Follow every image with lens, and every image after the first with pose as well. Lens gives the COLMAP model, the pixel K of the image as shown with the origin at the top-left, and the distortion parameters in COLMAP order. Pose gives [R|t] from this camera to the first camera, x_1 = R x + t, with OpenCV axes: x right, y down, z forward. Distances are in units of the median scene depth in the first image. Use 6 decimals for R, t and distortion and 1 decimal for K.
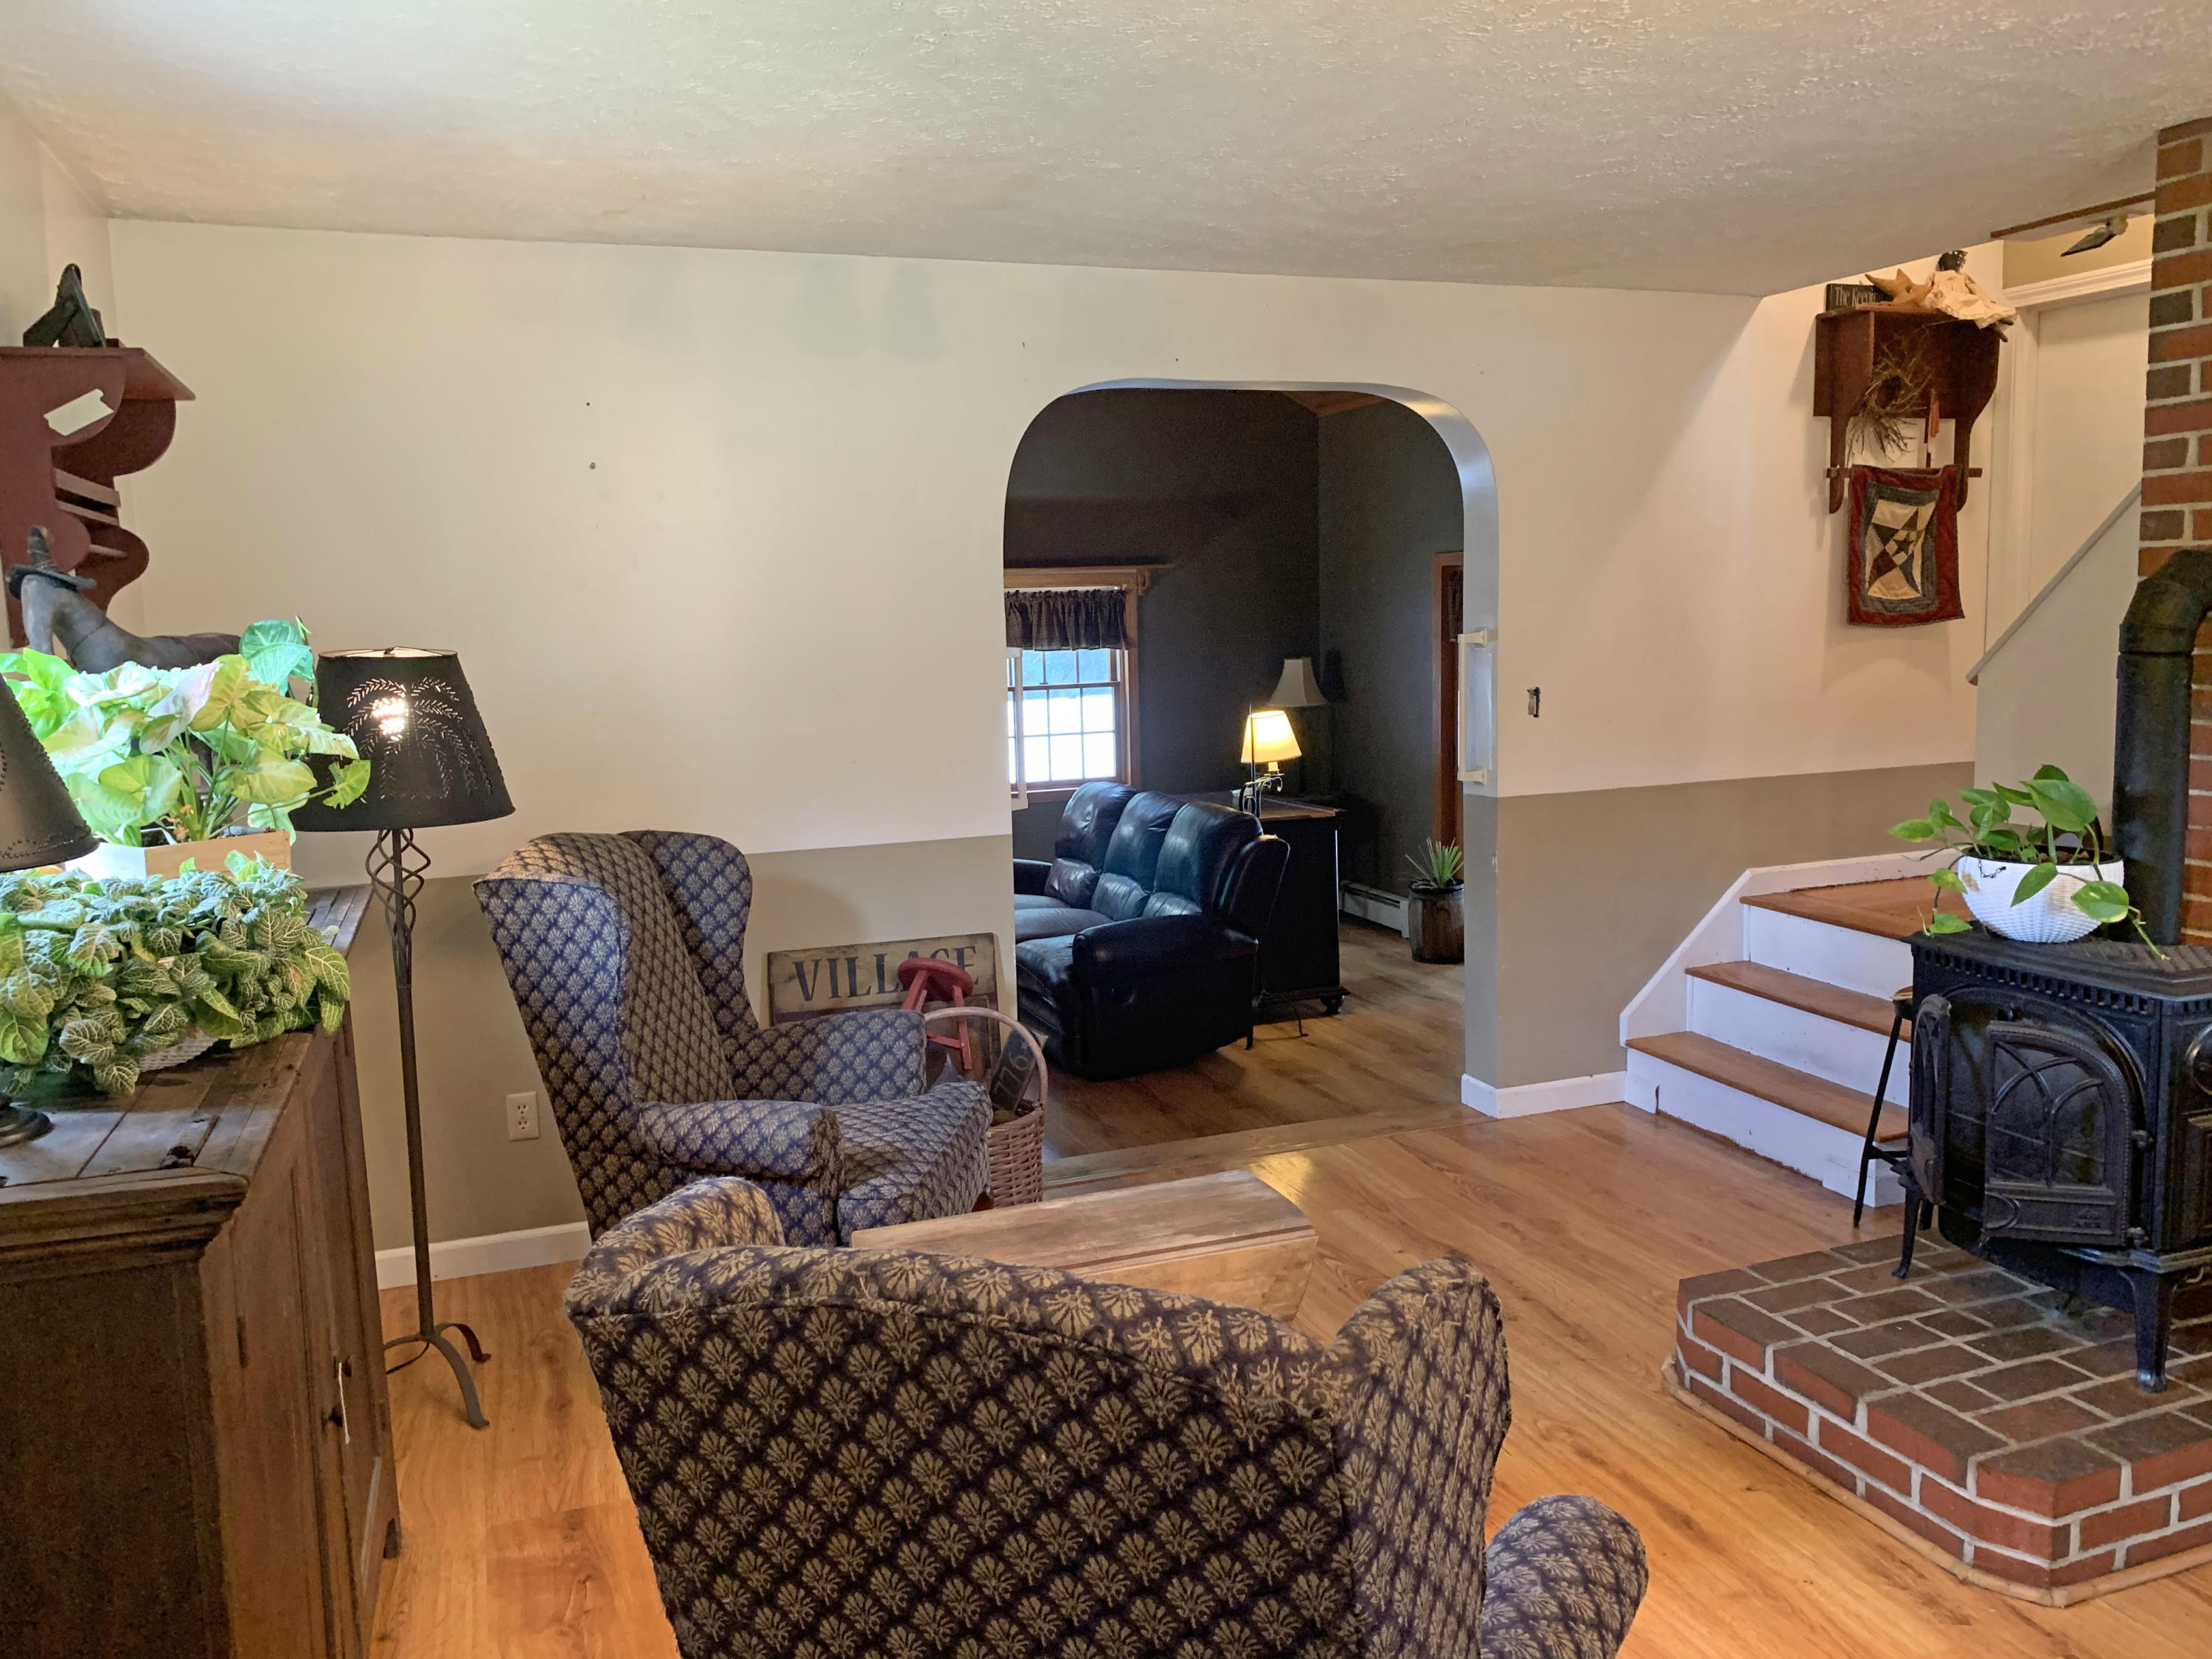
lens RADIAL K [[1710.3, 0, 1106.7], [0, 1710.3, 814.2], [0, 0, 1]] dist [0.015039, -0.018405]
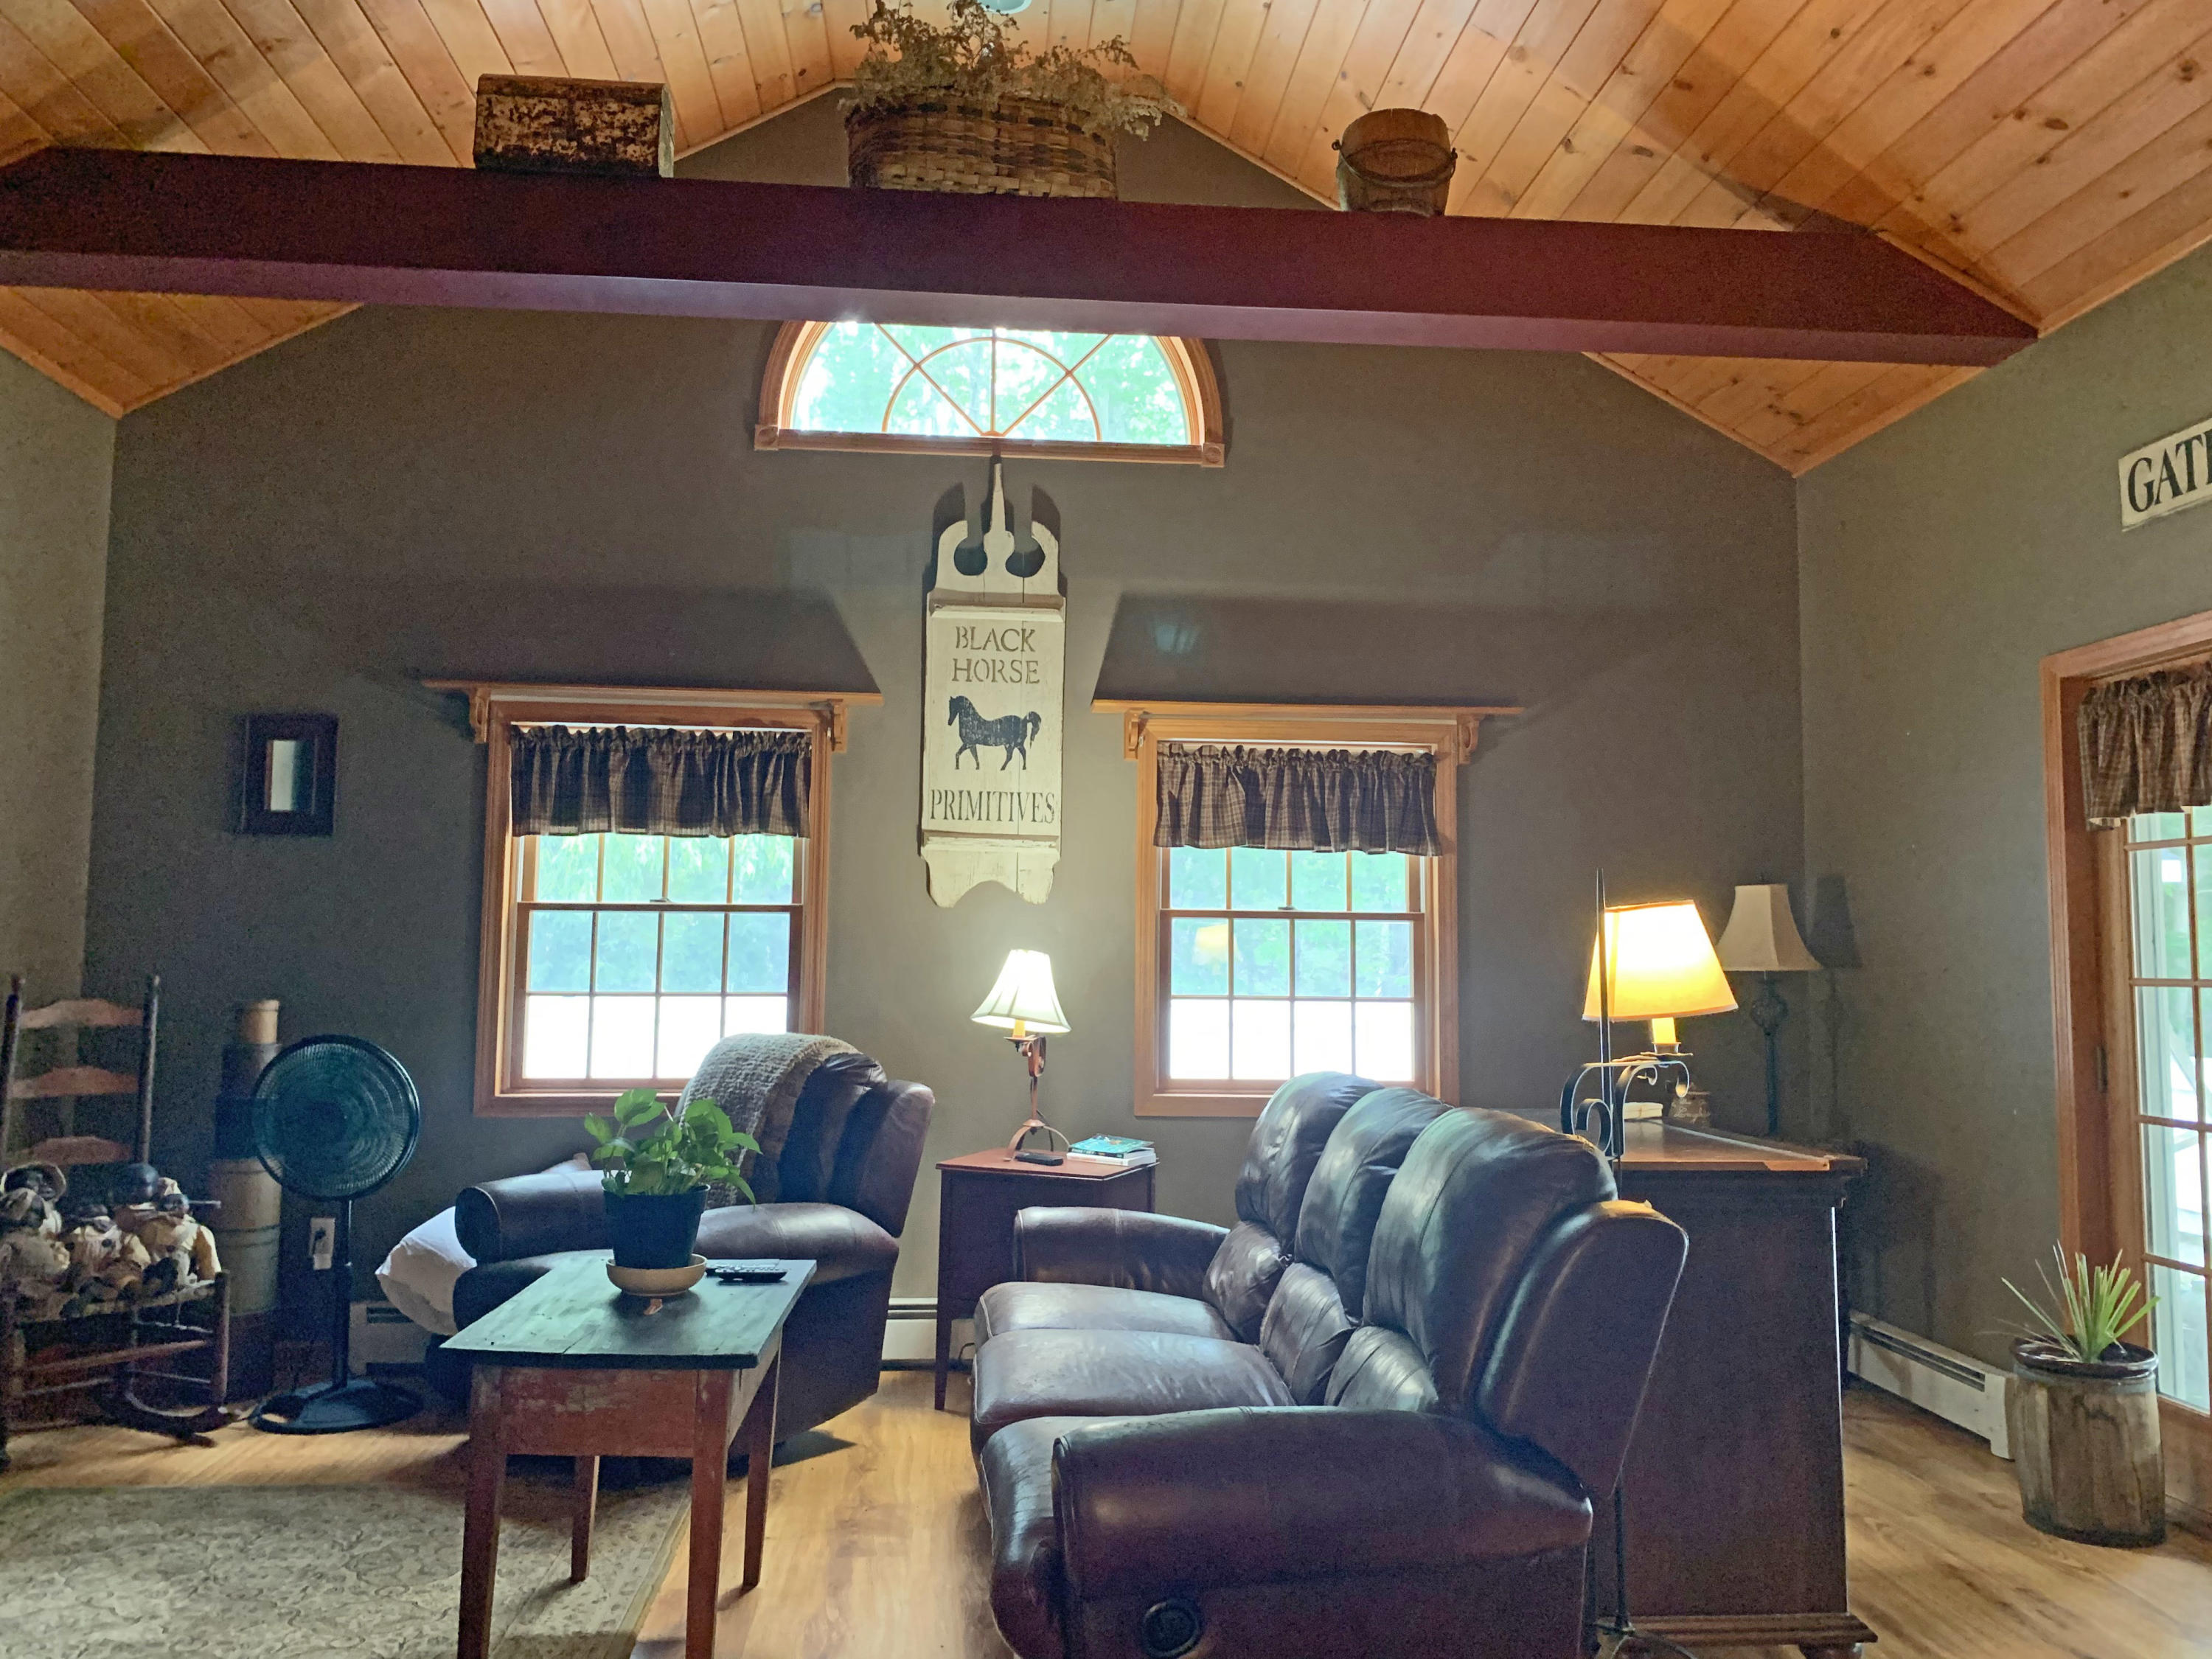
lens RADIAL K [[1710.3, 0, 1106.0], [0, 1710.3, 819.1], [0, 0, 1]] dist [0.015039, -0.018405]
pose [[0.961446, 0.016641, -0.274490, 0.077701], [-0.071262, 0.979146, -0.190247, 0.009094], [0.265600, 0.202473, 0.942582, 0.545707]]
